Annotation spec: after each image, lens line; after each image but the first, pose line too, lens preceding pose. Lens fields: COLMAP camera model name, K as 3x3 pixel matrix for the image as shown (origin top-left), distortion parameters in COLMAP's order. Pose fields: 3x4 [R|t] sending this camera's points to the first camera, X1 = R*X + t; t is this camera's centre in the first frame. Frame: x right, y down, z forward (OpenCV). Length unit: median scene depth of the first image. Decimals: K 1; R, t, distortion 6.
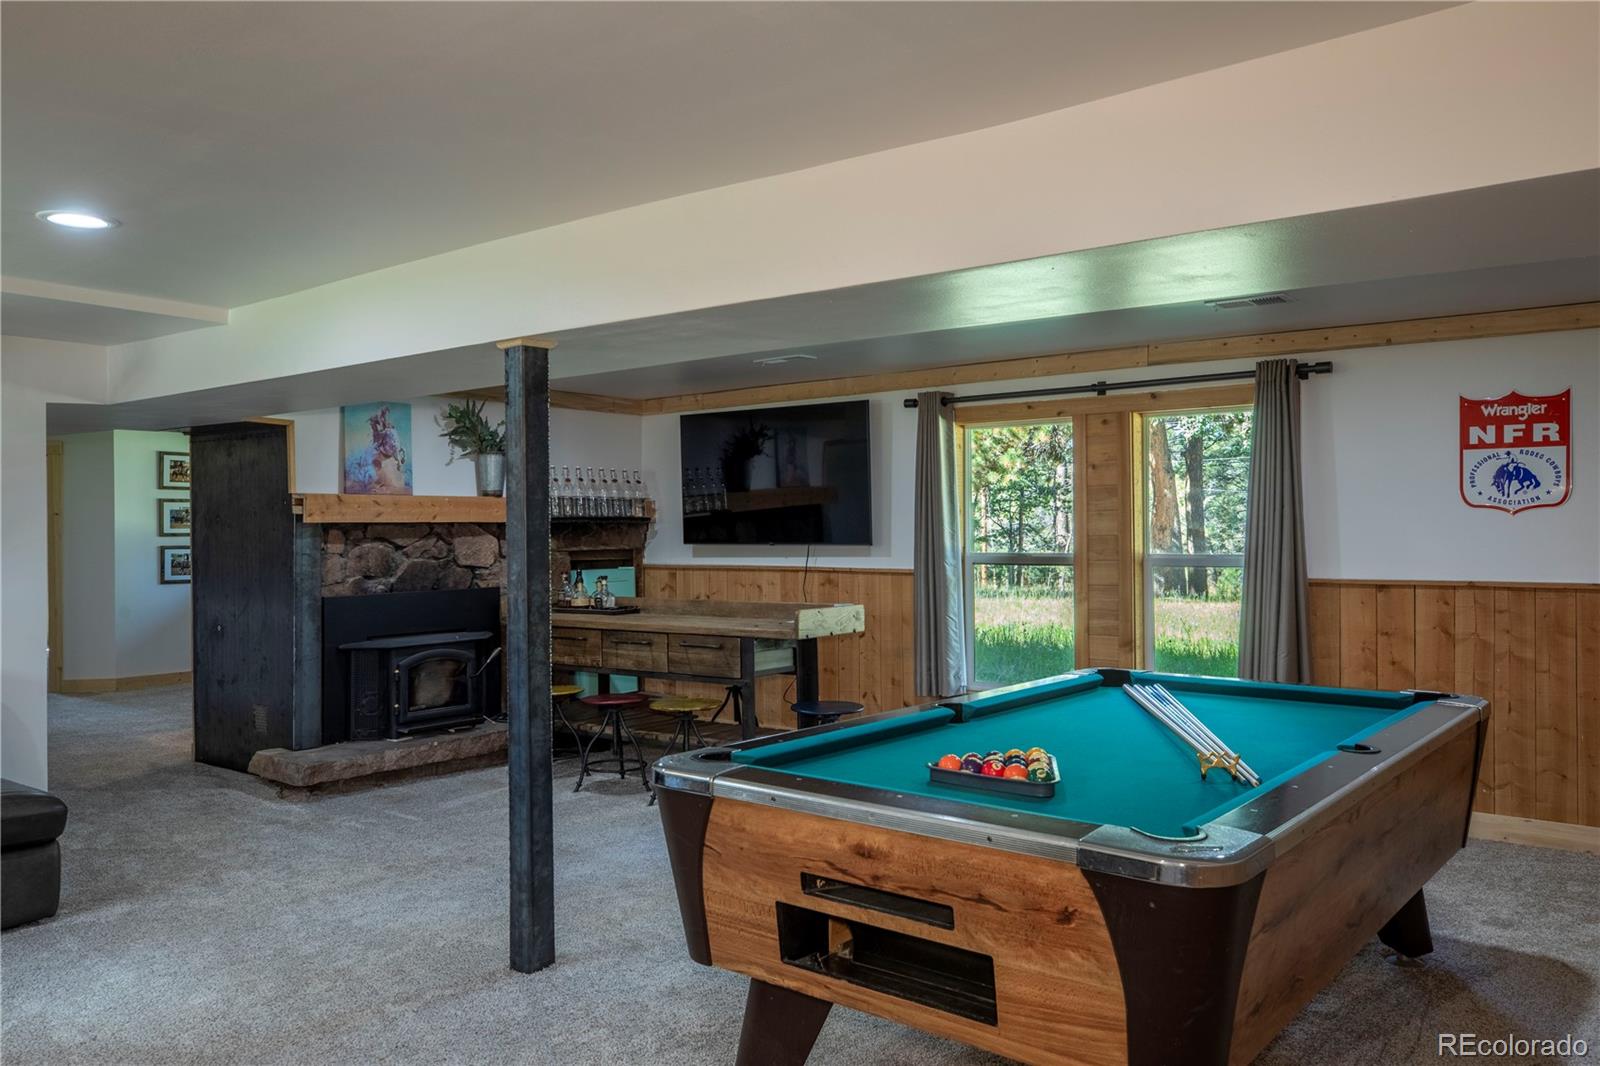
lens RADIAL K [[1194.5, 0, 798.7], [0, 1194.5, 530.4], [0, 0, 1]] dist [0.008870, 0.000219]
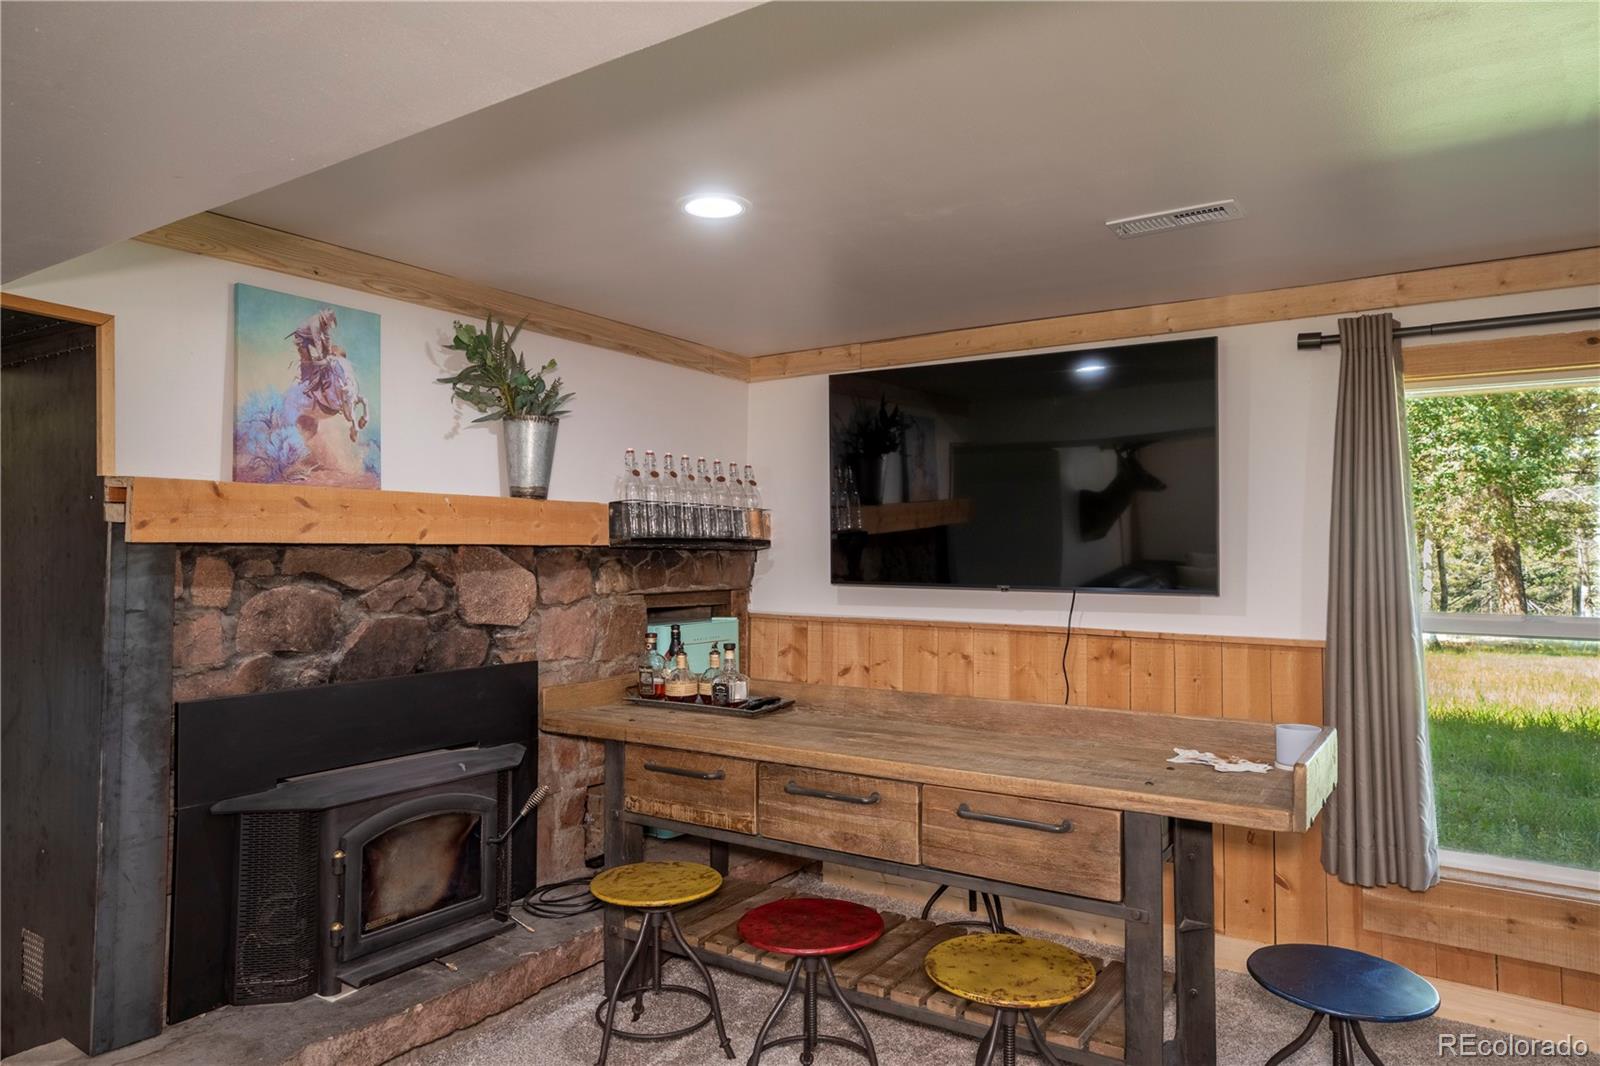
lens RADIAL K [[1021.1, 0, 805.3], [0, 1021.1, 532.1], [0, 0, 1]] dist [-0.007716, 0.001774]
pose [[0.996653, 0.015090, 0.080345, -0.172998], [-0.013550, 0.999715, -0.019677, -0.005366], [-0.080619, 0.018522, 0.996573, 0.540173]]
